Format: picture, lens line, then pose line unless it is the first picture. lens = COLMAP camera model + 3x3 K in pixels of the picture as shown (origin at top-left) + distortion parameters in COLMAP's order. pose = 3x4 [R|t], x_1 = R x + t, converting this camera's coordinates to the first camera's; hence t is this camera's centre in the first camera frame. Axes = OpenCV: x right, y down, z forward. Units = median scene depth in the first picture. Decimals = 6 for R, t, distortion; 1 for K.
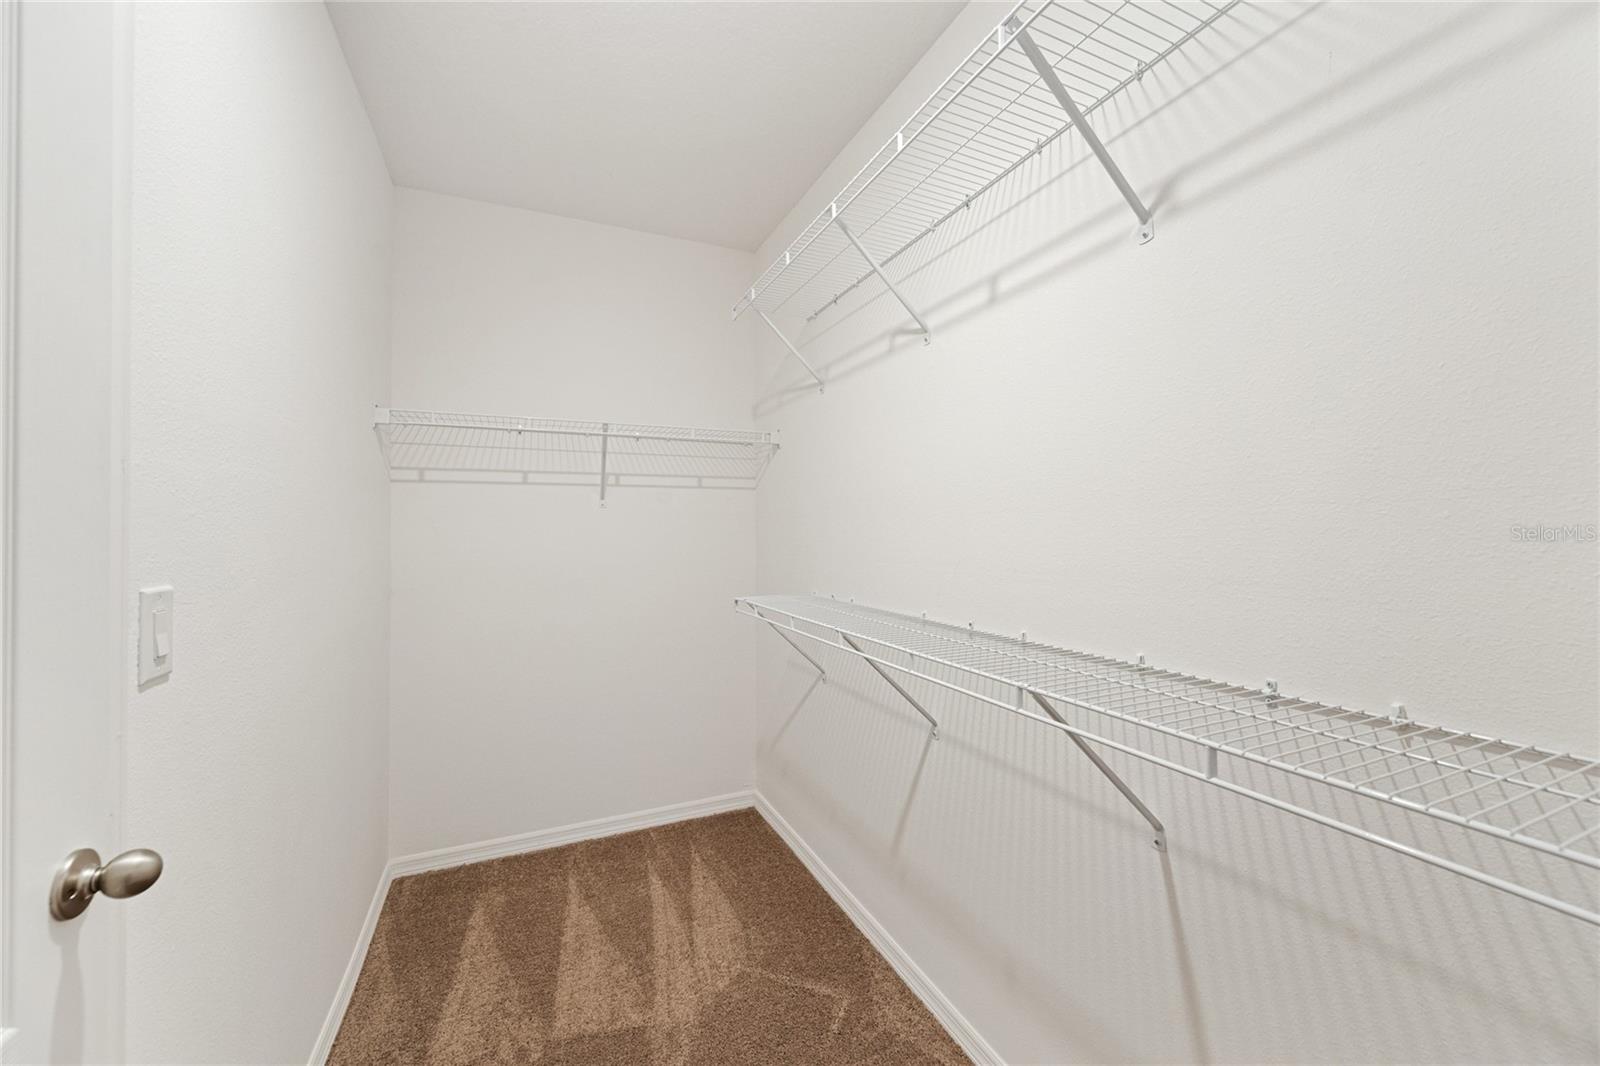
lens RADIAL K [[629.6, 0, 808.1], [0, 629.6, 532.9], [0, 0, 1]] dist [-0.000143, -0.000524]
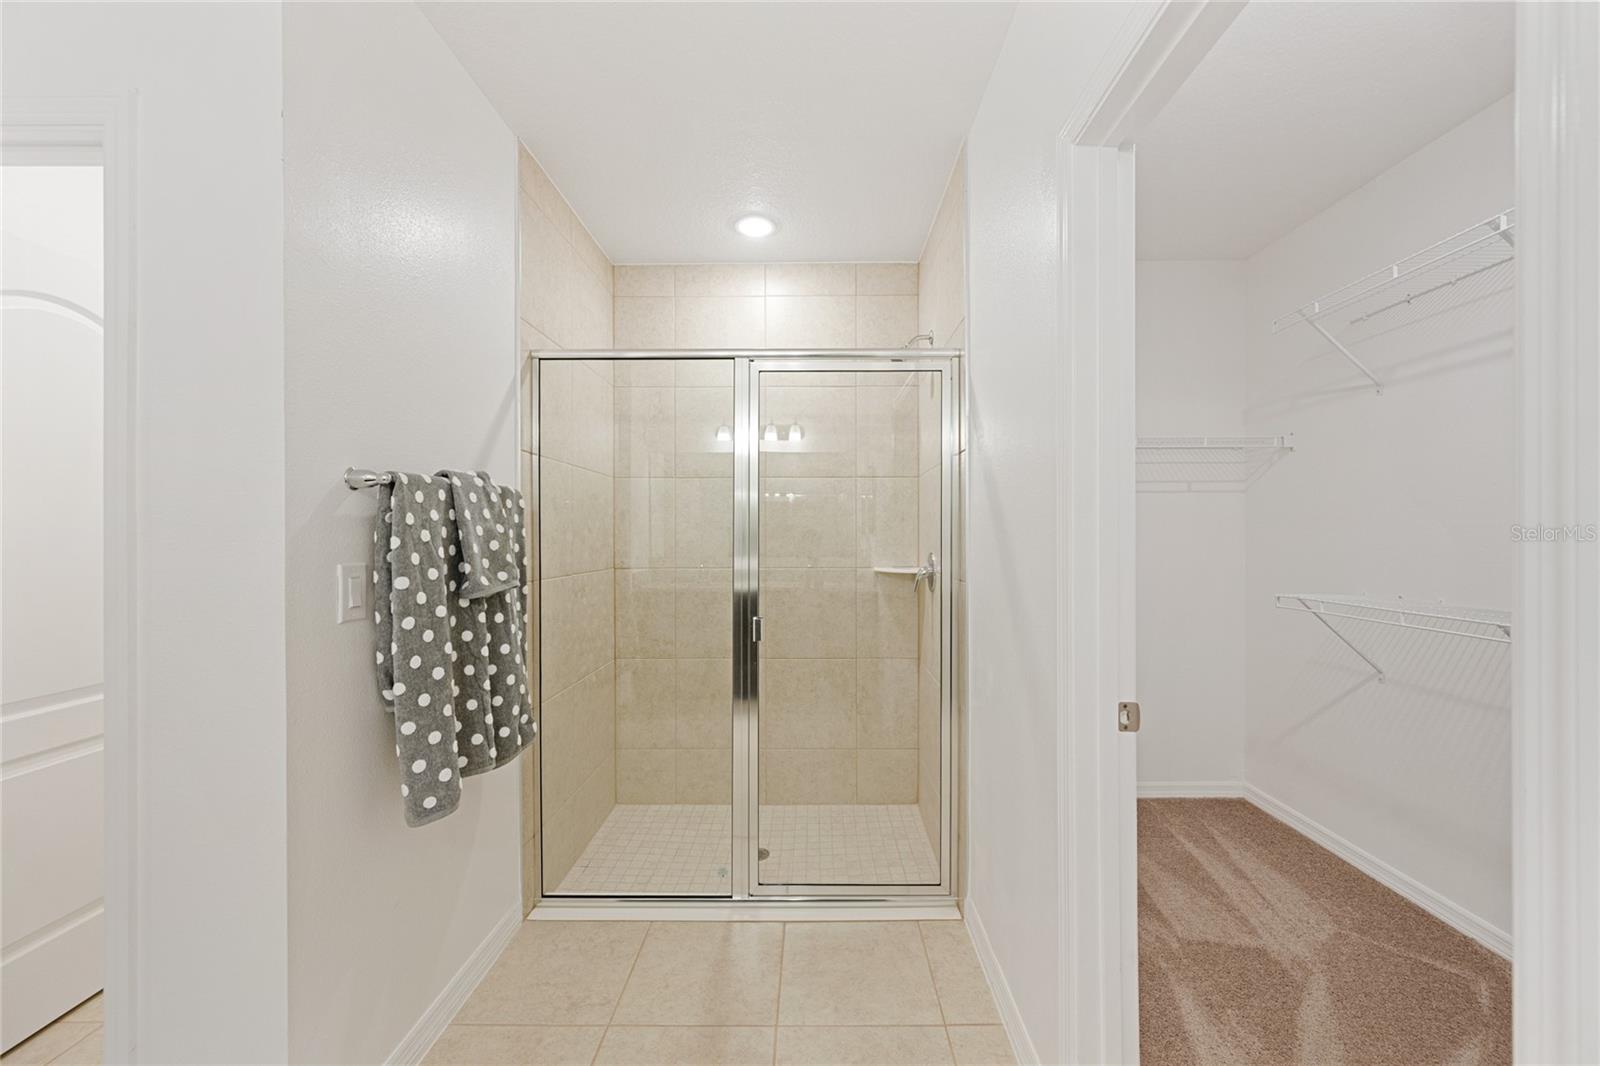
lens RADIAL K [[629.6, 0, 795.2], [0, 629.6, 544.9], [0, 0, 1]] dist [-0.000143, -0.000524]
pose [[0.908303, 0.014893, -0.418047, -0.416773], [-0.009871, 0.999851, 0.014172, 0.012649], [0.418195, -0.008745, 0.908315, -0.313657]]
